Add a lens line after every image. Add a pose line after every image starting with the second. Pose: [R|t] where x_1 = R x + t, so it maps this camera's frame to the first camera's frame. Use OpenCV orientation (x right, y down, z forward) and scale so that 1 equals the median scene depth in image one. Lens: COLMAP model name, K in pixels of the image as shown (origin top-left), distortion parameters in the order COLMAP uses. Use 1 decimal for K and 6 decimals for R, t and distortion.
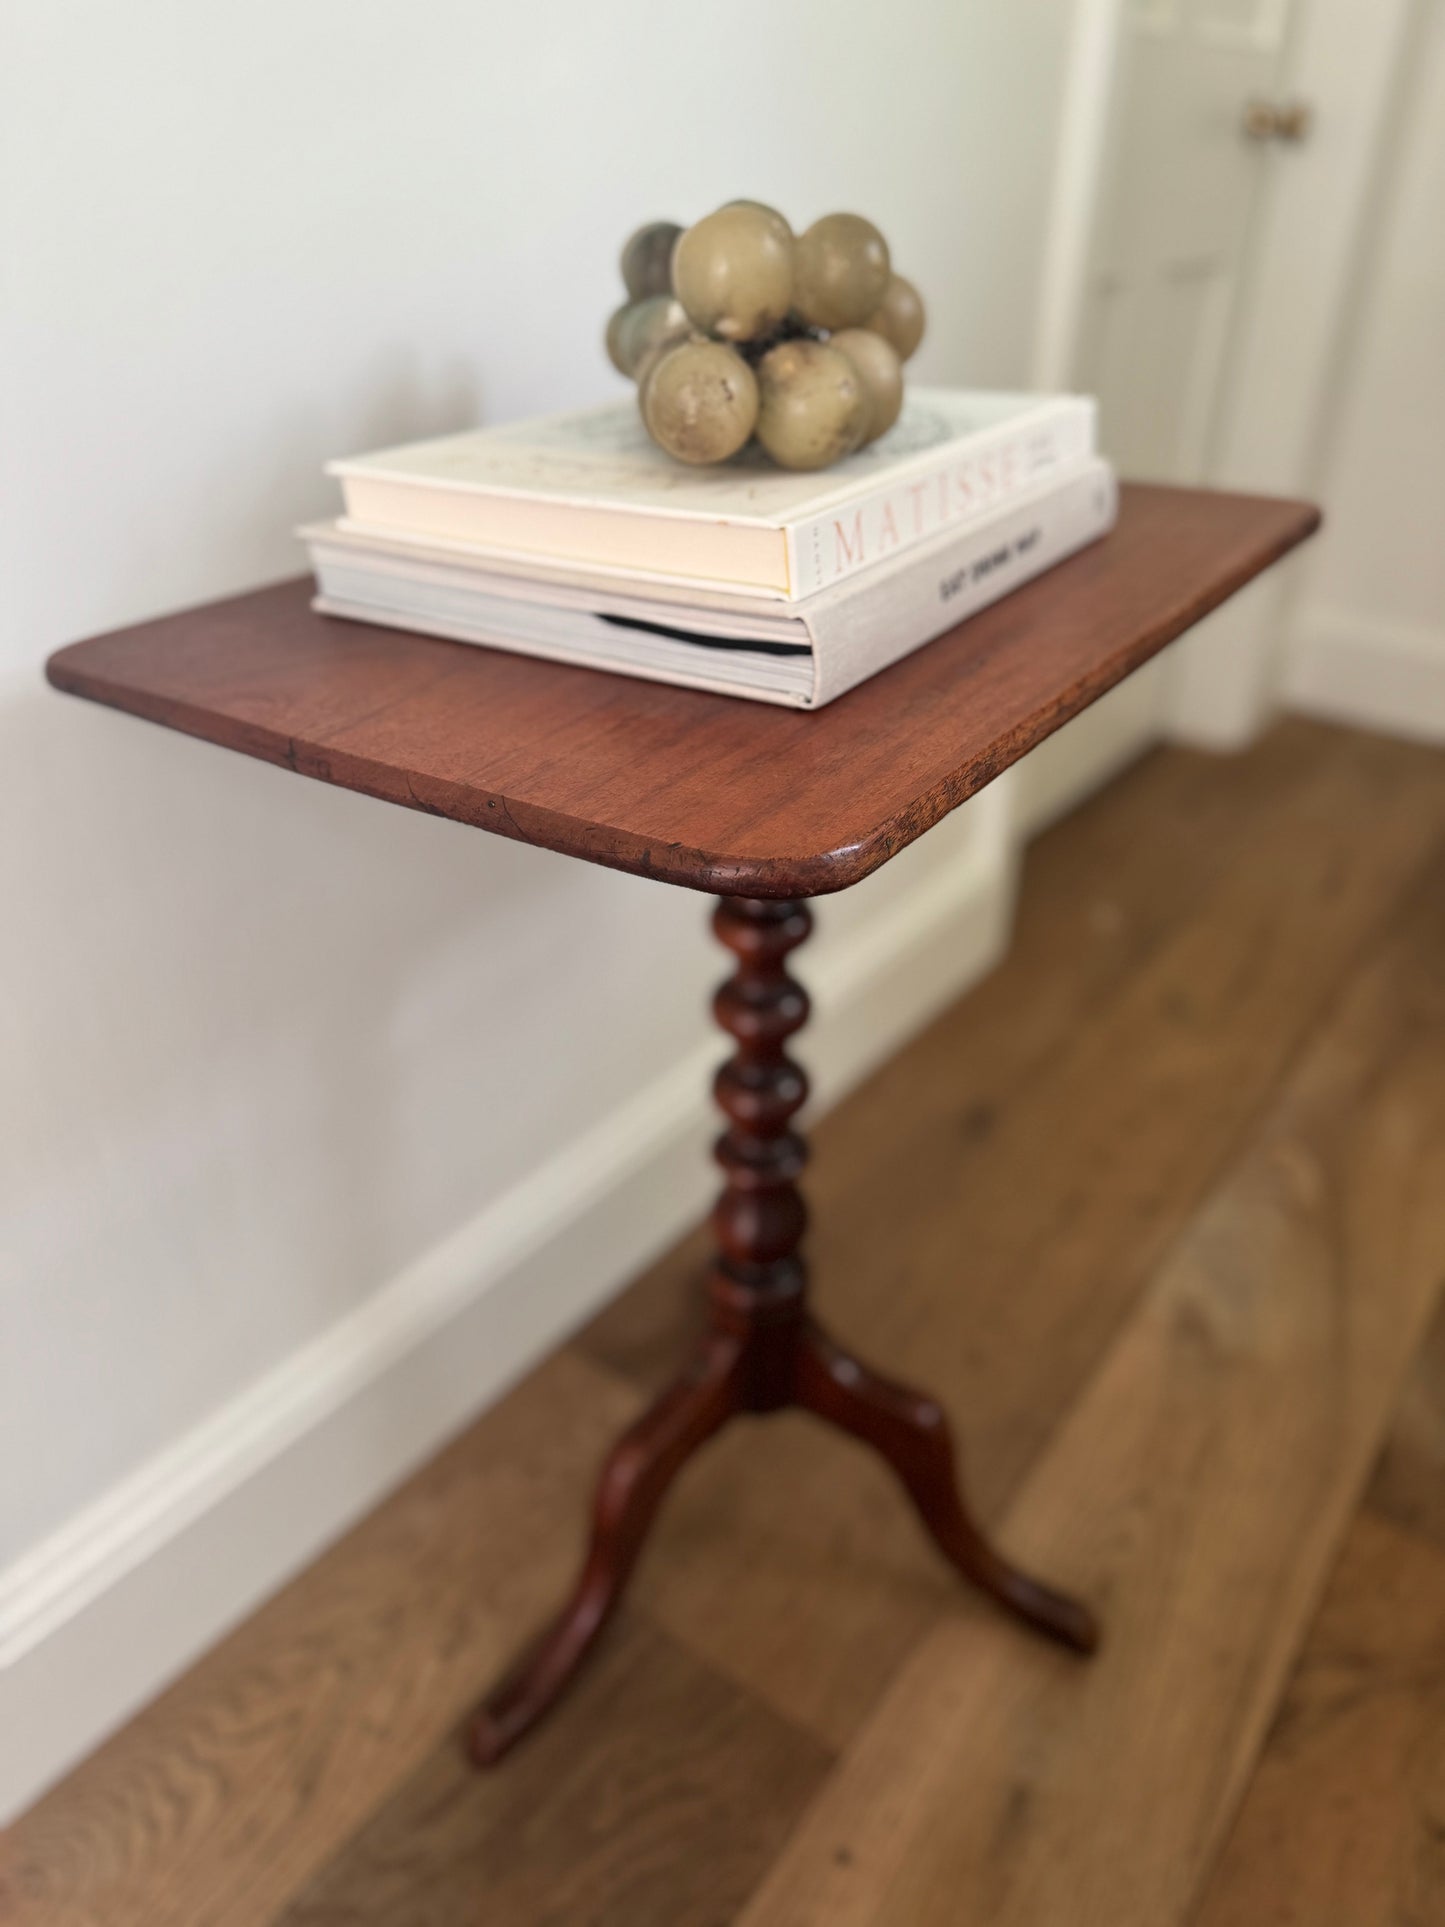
lens RADIAL K [[1399.6, 0, 717.8], [0, 1399.6, 973.3], [0, 0, 1]] dist [-0.004519, -0.008411]
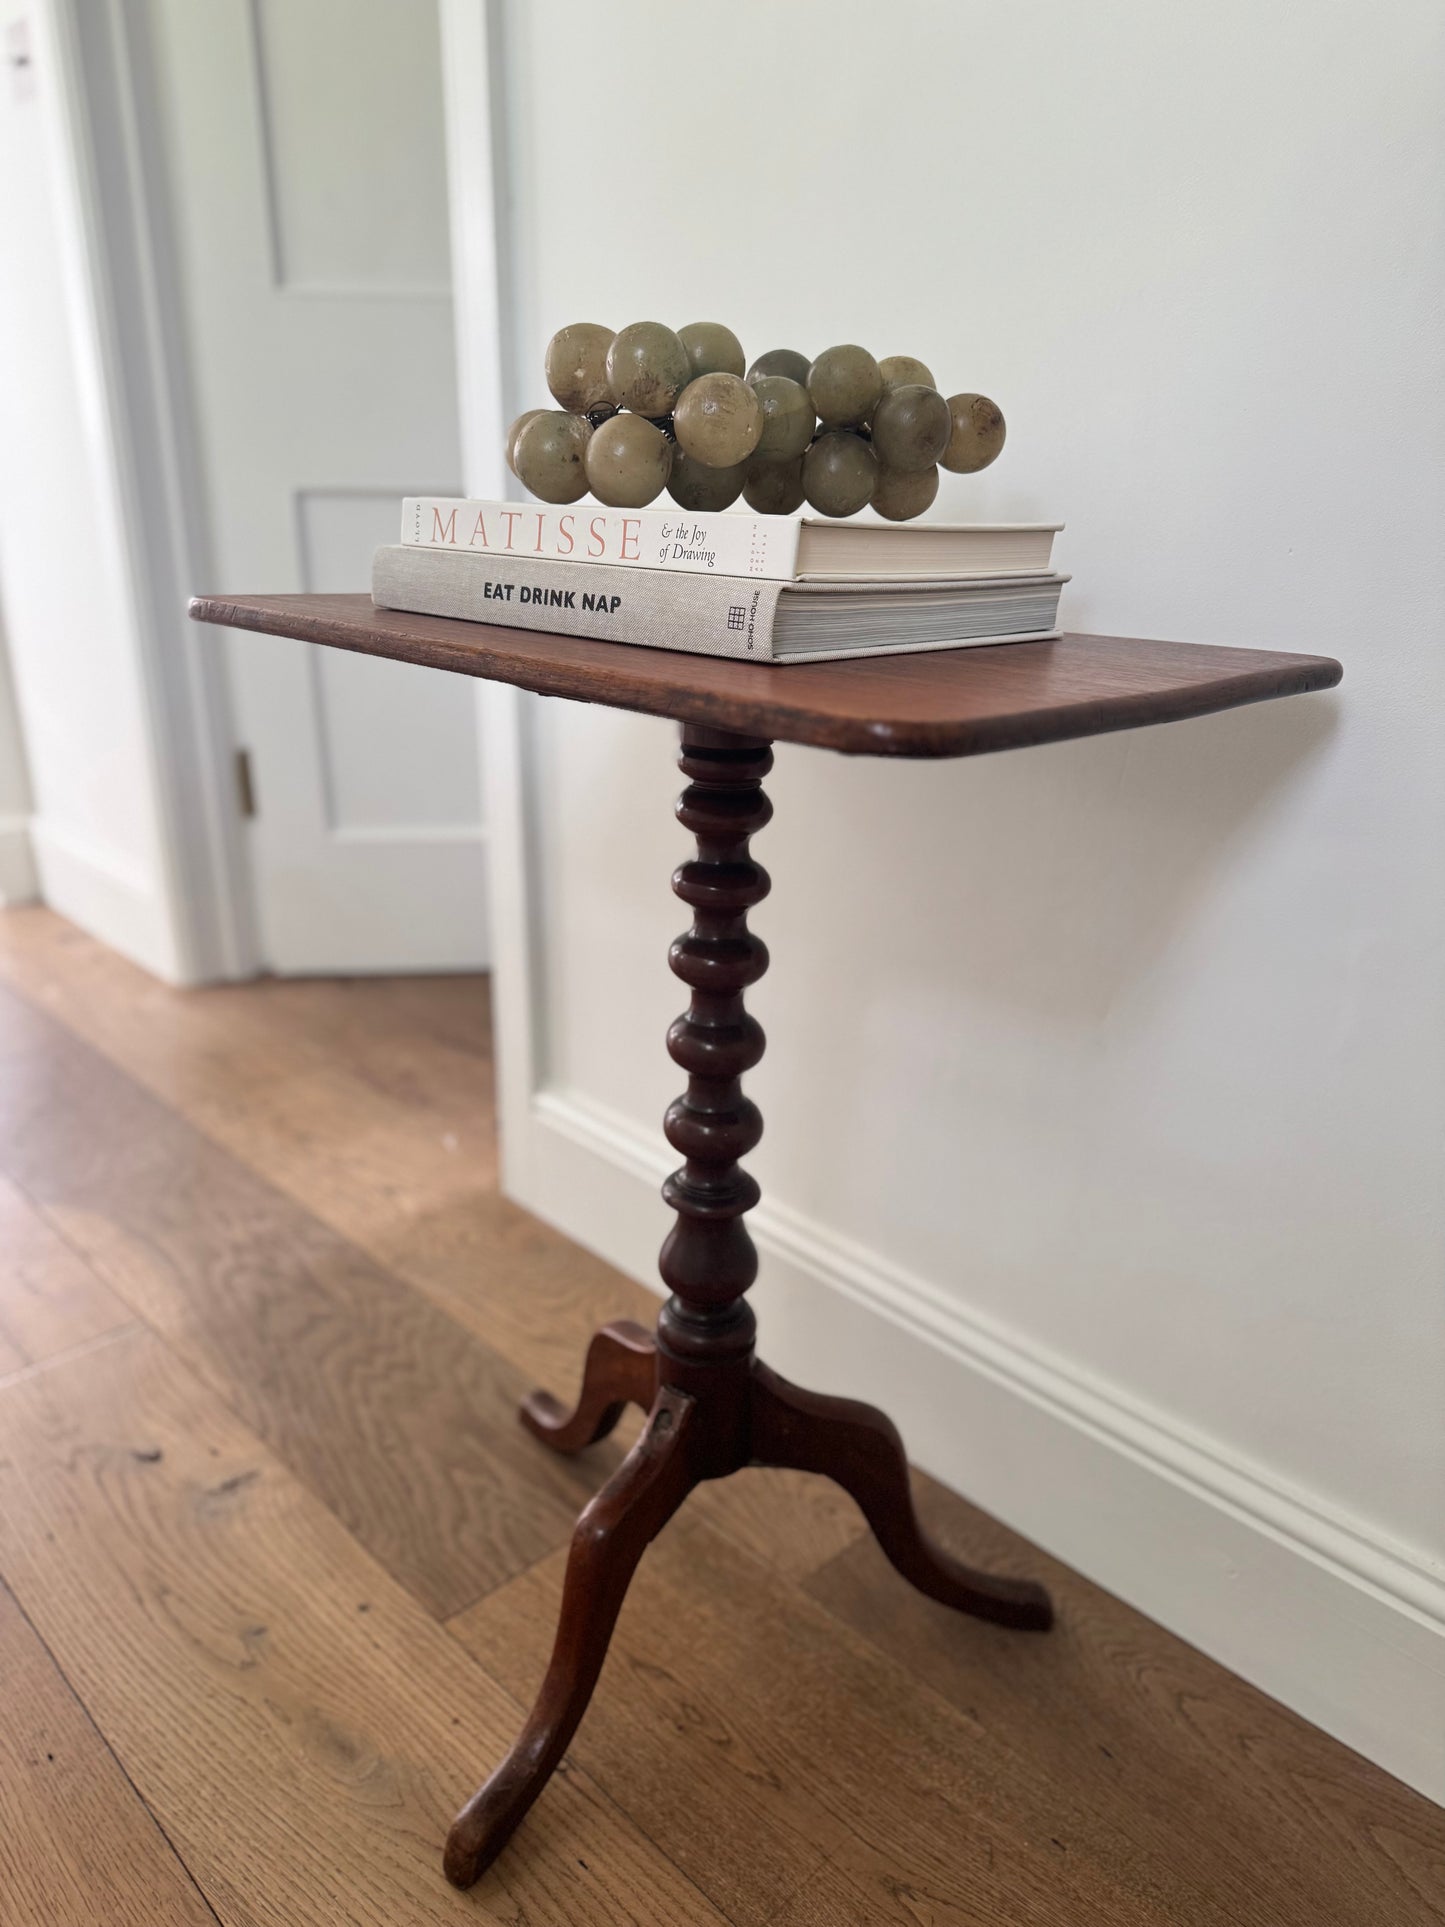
lens RADIAL K [[1399.6, 0, 720.7], [0, 1399.6, 983.9], [0, 0, 1]] dist [-0.004519, -0.008411]
pose [[-0.177832, 0.346569, -0.921013, 0.853805], [-0.530771, 0.754340, 0.386334, -0.364836], [0.828649, 0.557549, 0.049803, 0.785866]]
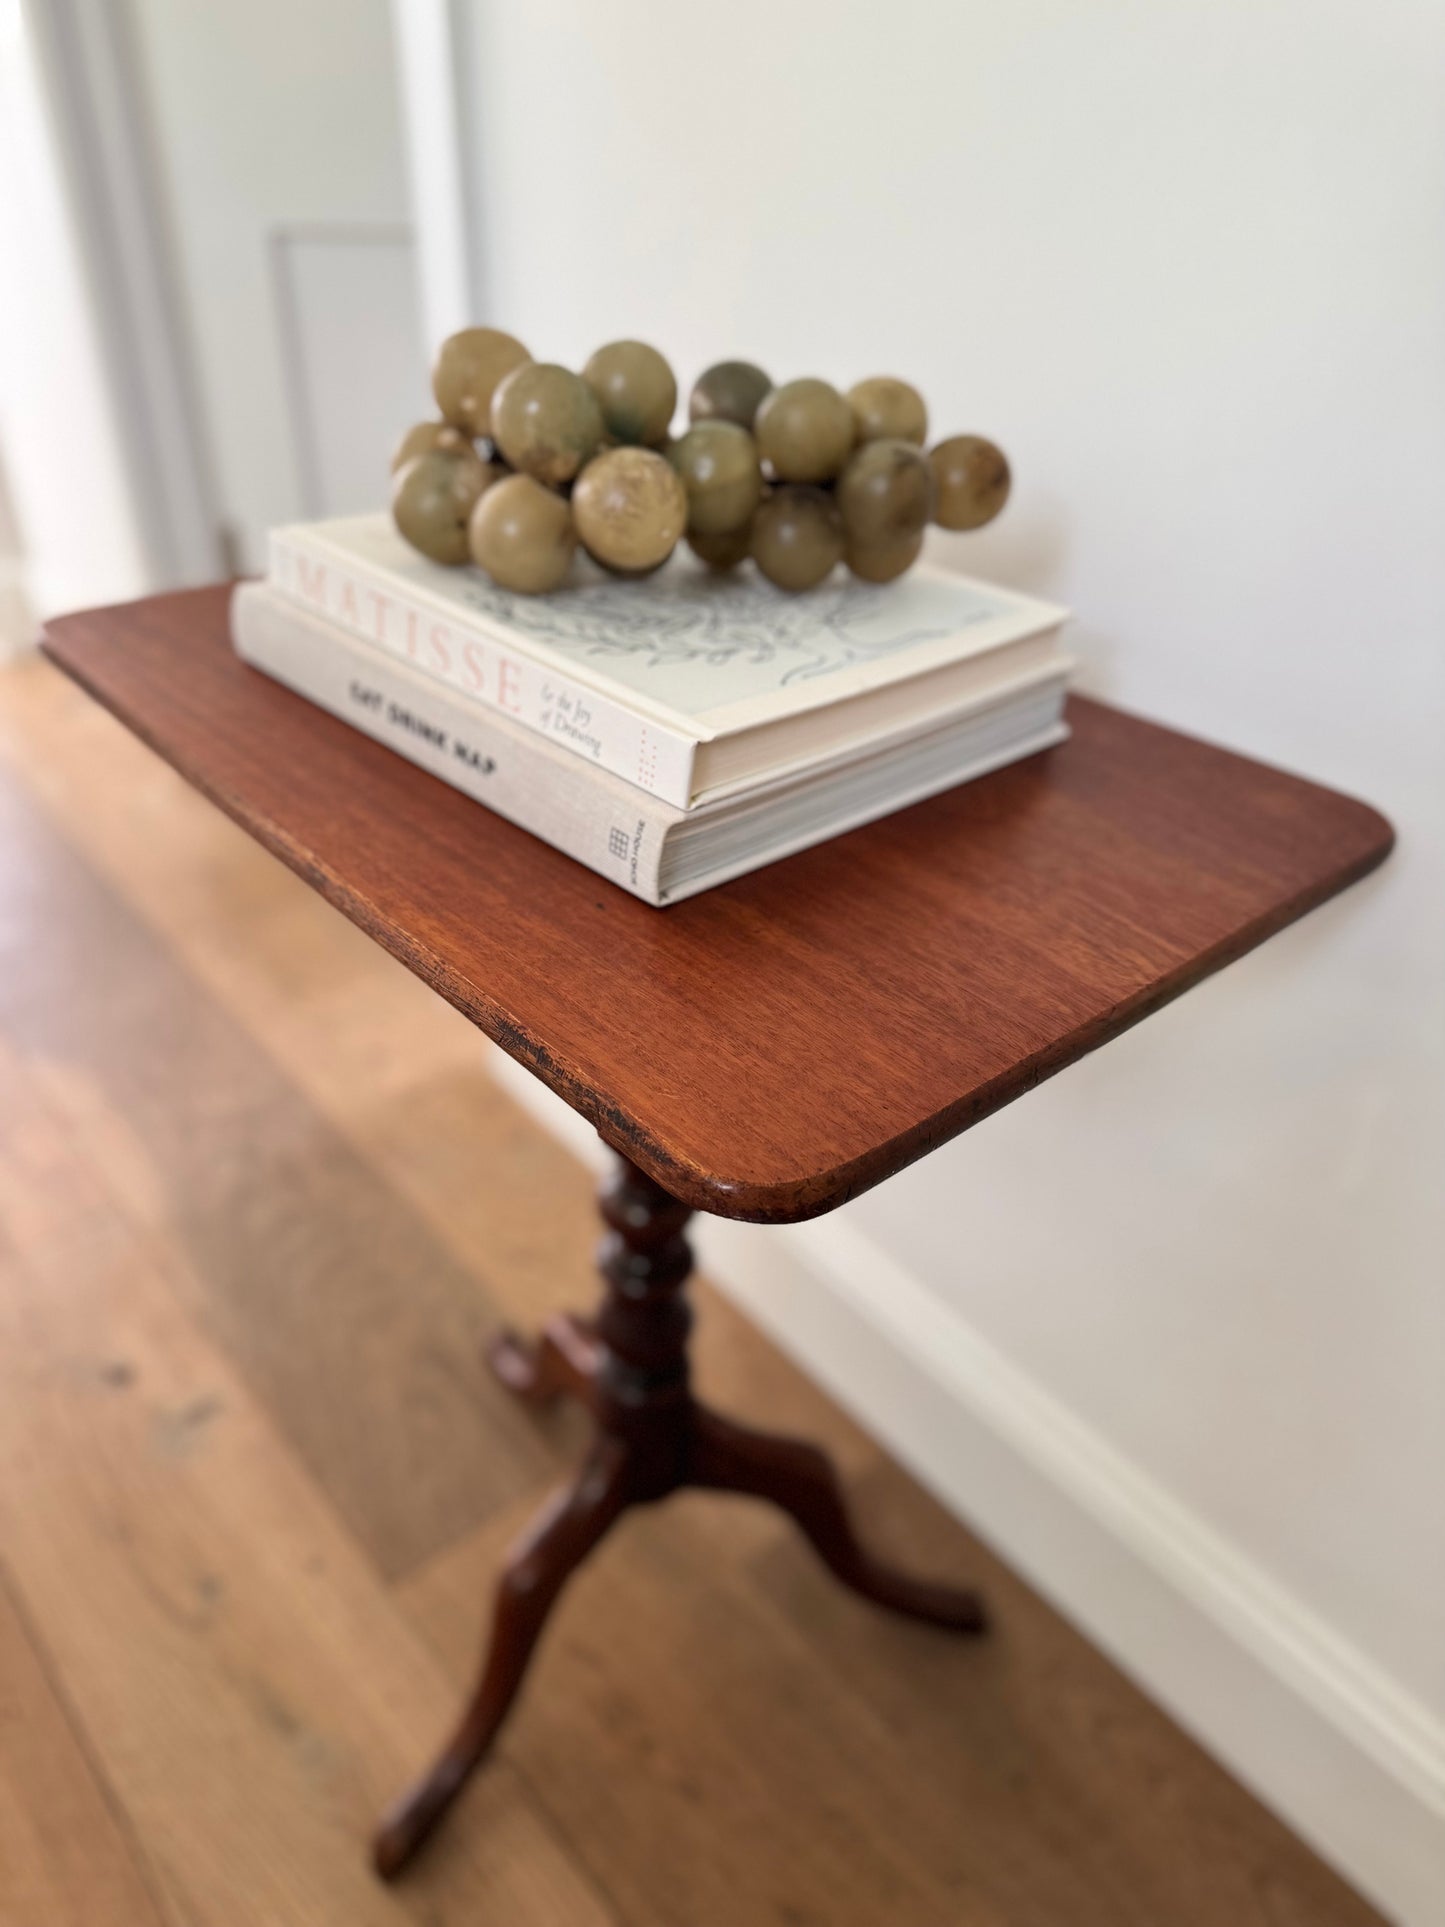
lens RADIAL K [[1399.6, 0, 727.7], [0, 1399.6, 985.5], [0, 0, 1]] dist [-0.004519, -0.008411]
pose [[-0.237572, 0.548784, -0.801496, 0.635522], [-0.539651, 0.611503, 0.578654, -0.538105], [0.807673, 0.570000, 0.150876, 0.714145]]
